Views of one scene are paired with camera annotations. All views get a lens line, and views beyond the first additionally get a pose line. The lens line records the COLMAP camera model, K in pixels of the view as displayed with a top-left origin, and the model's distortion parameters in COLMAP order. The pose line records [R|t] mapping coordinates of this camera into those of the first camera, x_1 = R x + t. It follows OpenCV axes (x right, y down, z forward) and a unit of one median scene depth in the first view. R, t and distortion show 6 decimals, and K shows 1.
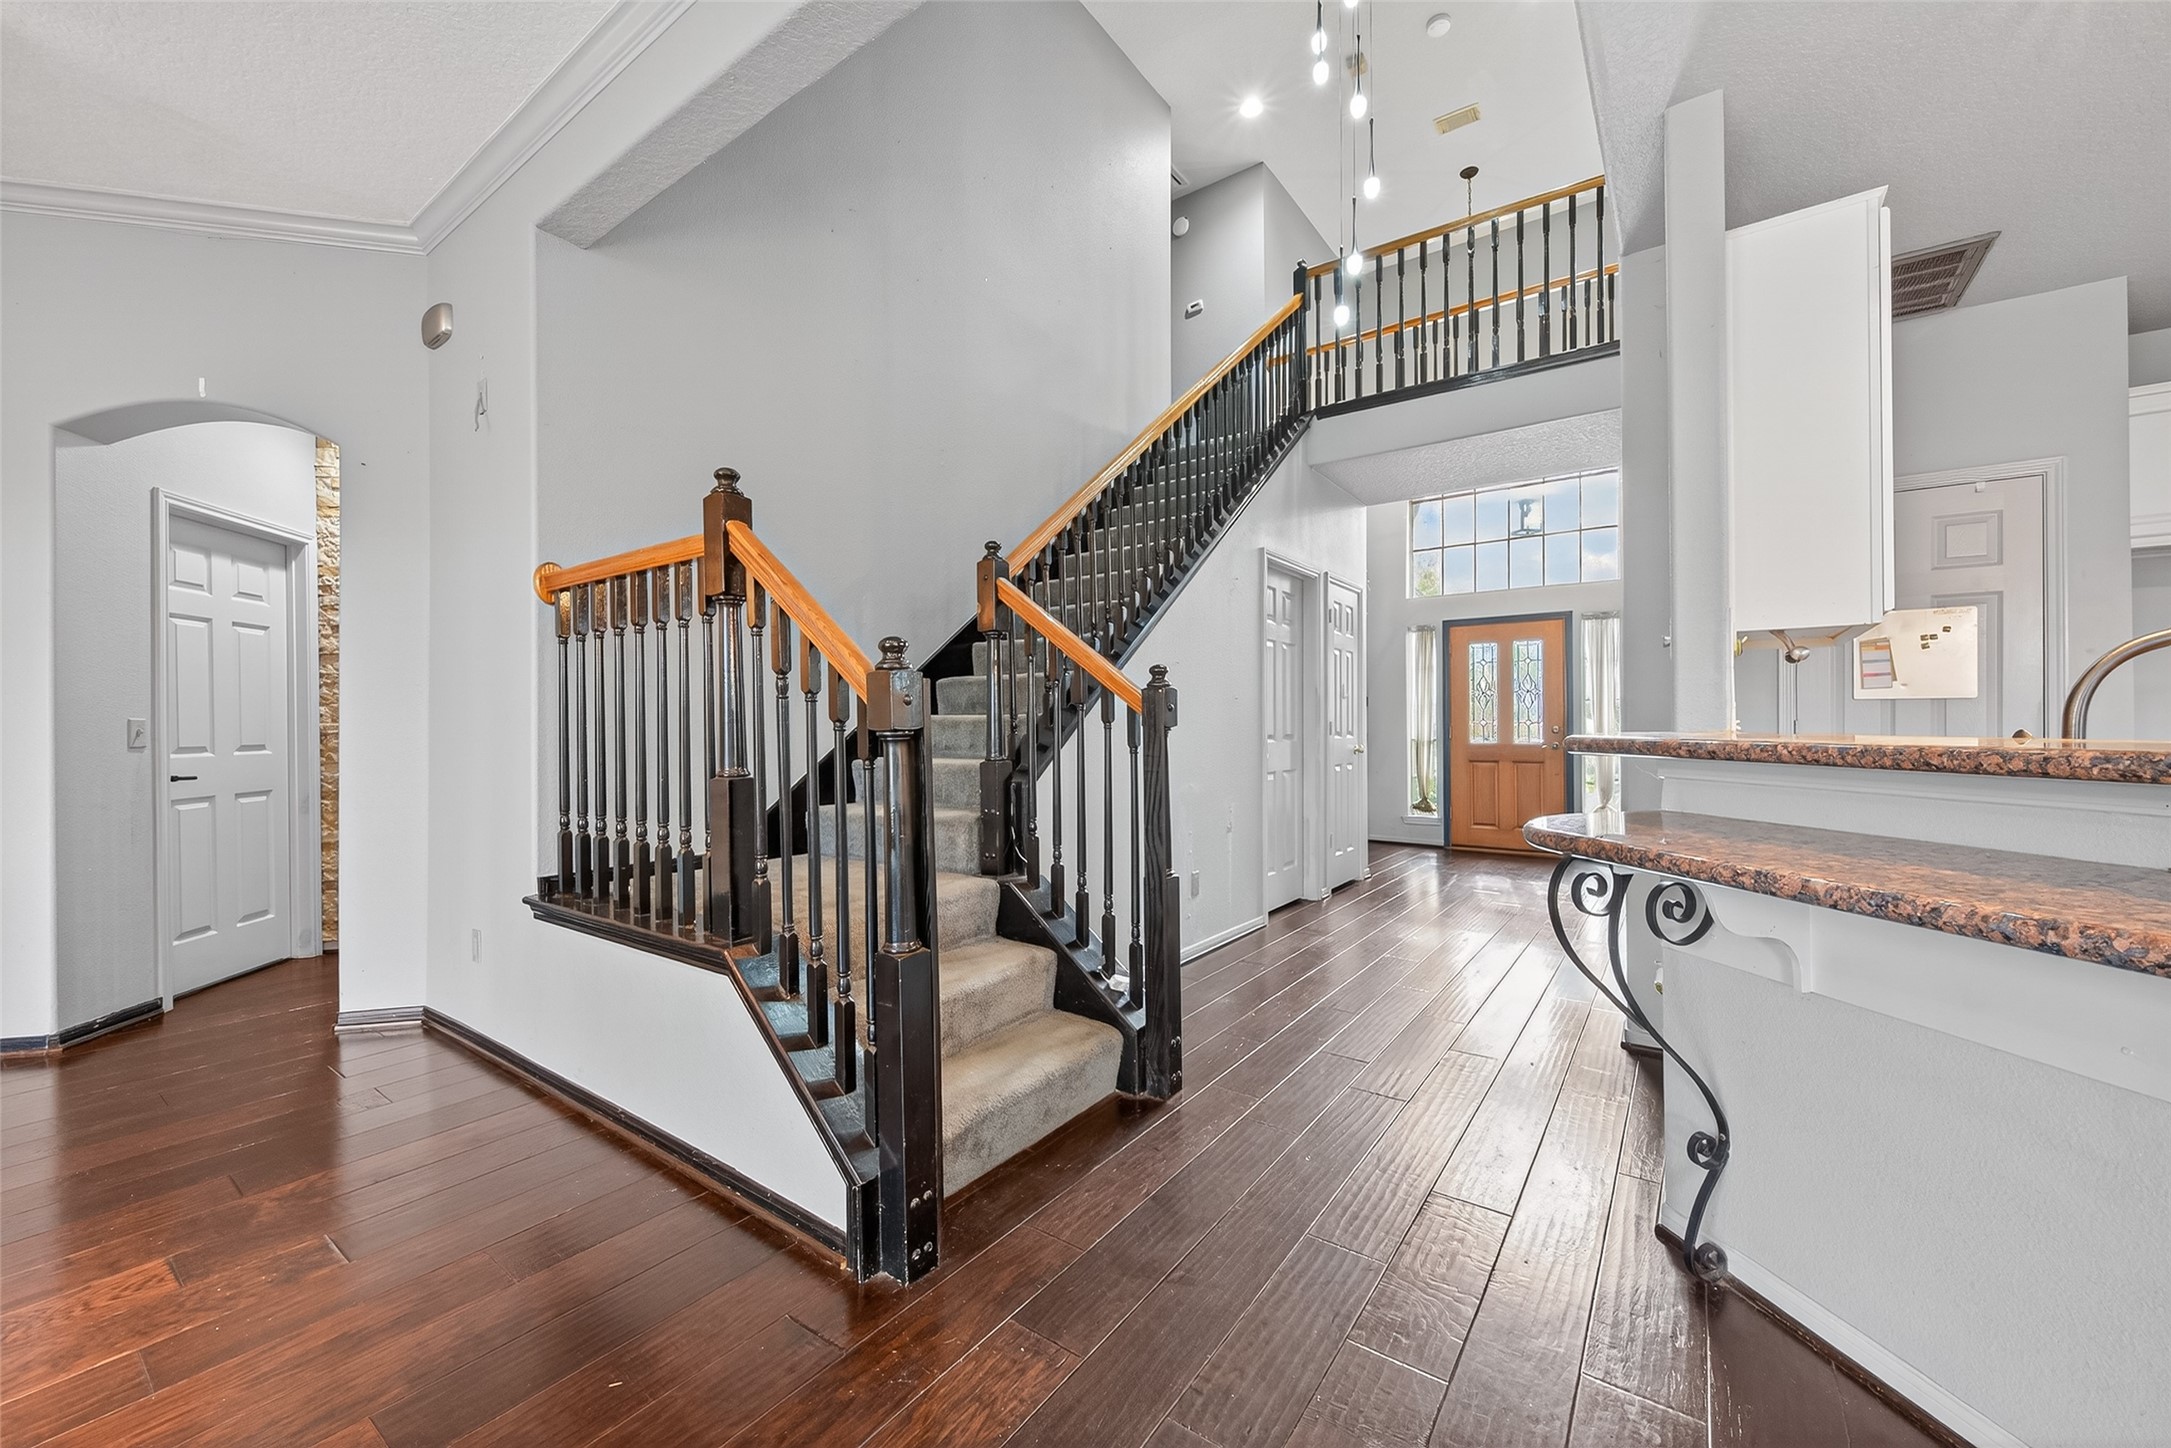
lens RADIAL K [[840.3, 0, 1085.6], [0, 840.3, 720.8], [0, 0, 1]] dist [0.002624, -0.002298]
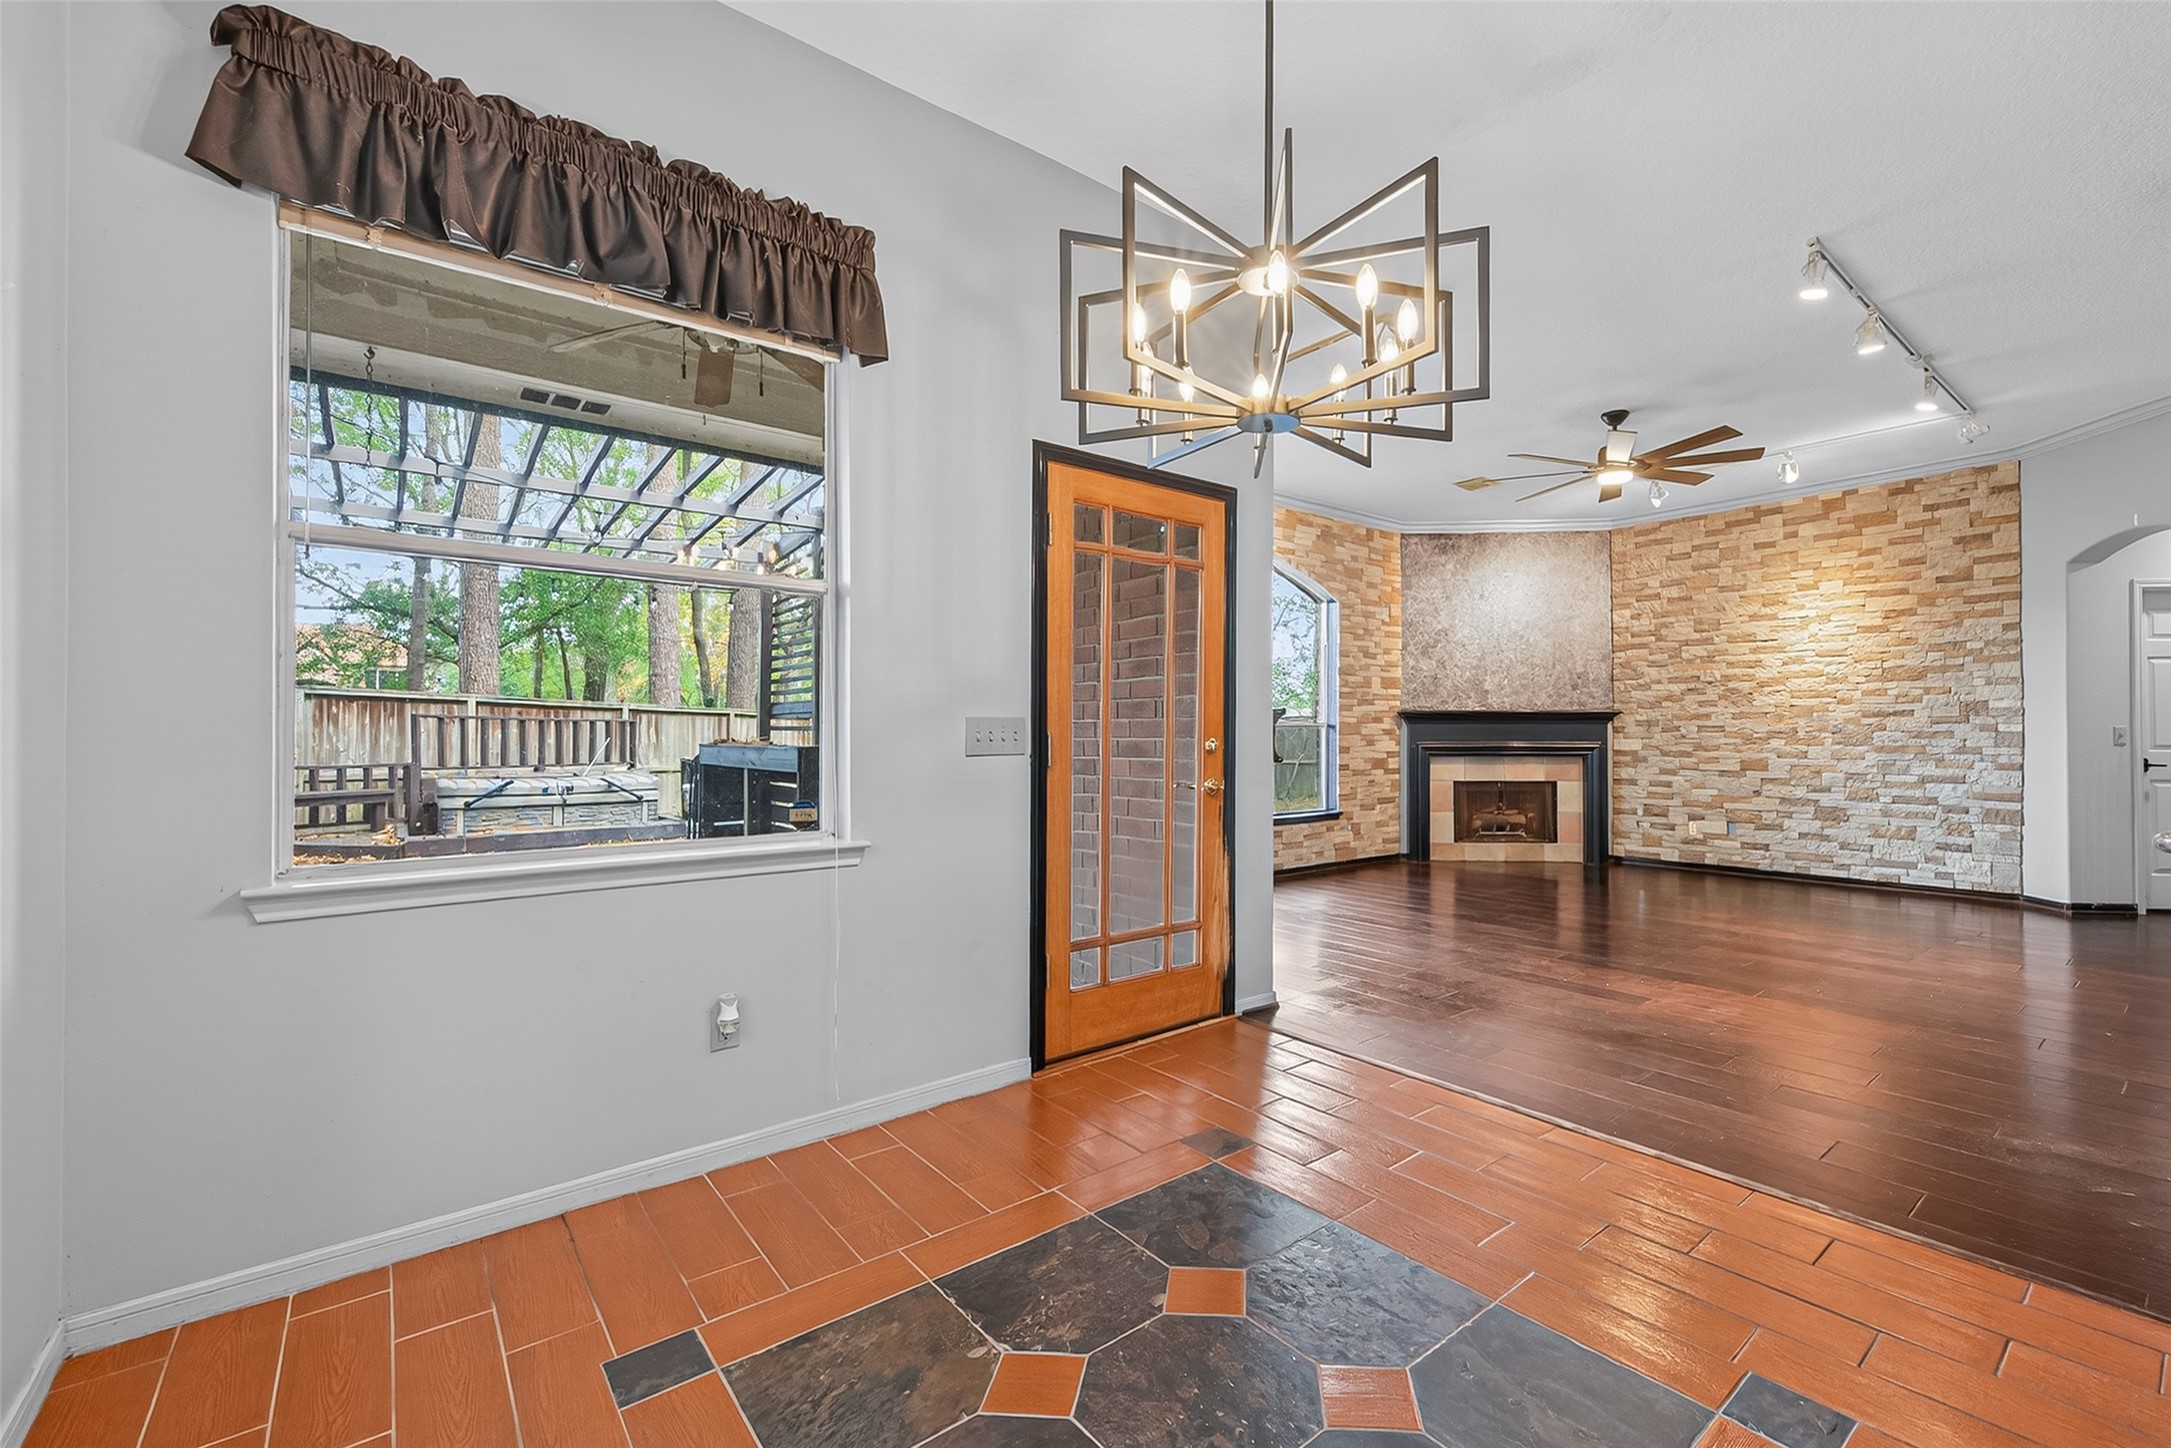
lens RADIAL K [[938.7, 0, 1189.2], [0, 938.7, 724.9], [0, 0, 1]] dist [0.001240, -0.001560]
pose [[-0.220537, -0.002666, -0.975375, 1.128819], [0.001675, 0.999994, -0.003112, -0.002311], [0.975377, -0.002320, -0.220531, -0.382332]]
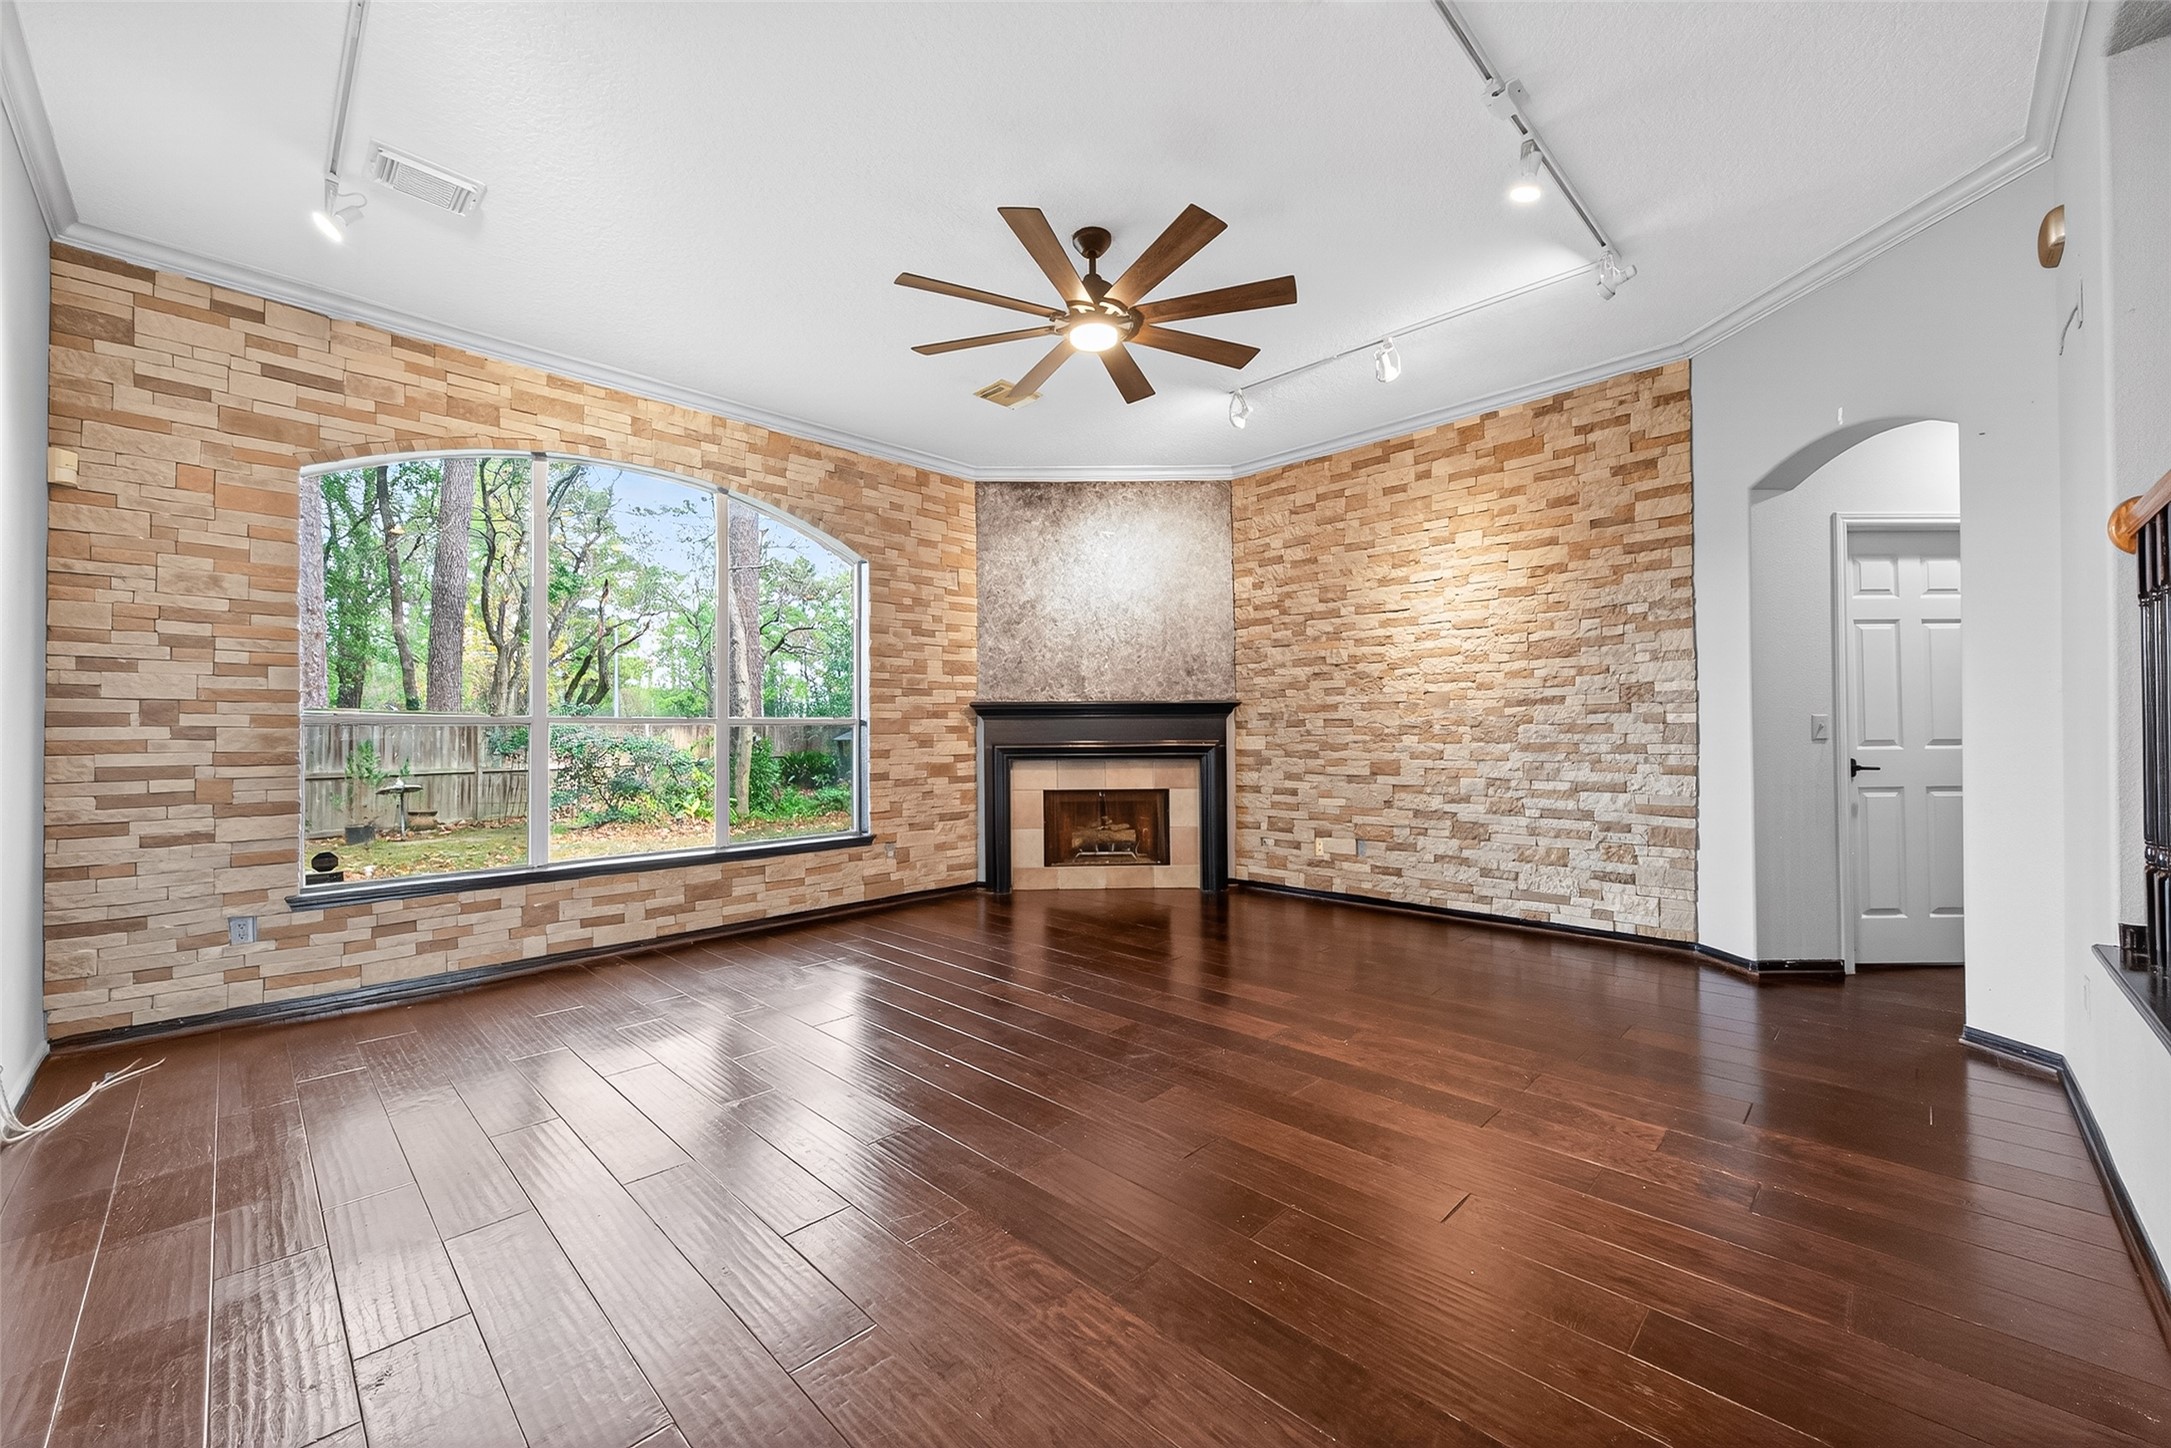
lens RADIAL K [[840.3, 0, 1093.8], [0, 840.3, 722.7], [0, 0, 1]] dist [0.002624, -0.002298]
pose [[-0.141109, -0.000290, -0.989994, 0.191037], [0.009922, 0.999949, -0.001708, 0.000639], [0.989944, -0.010063, -0.141099, 0.180982]]
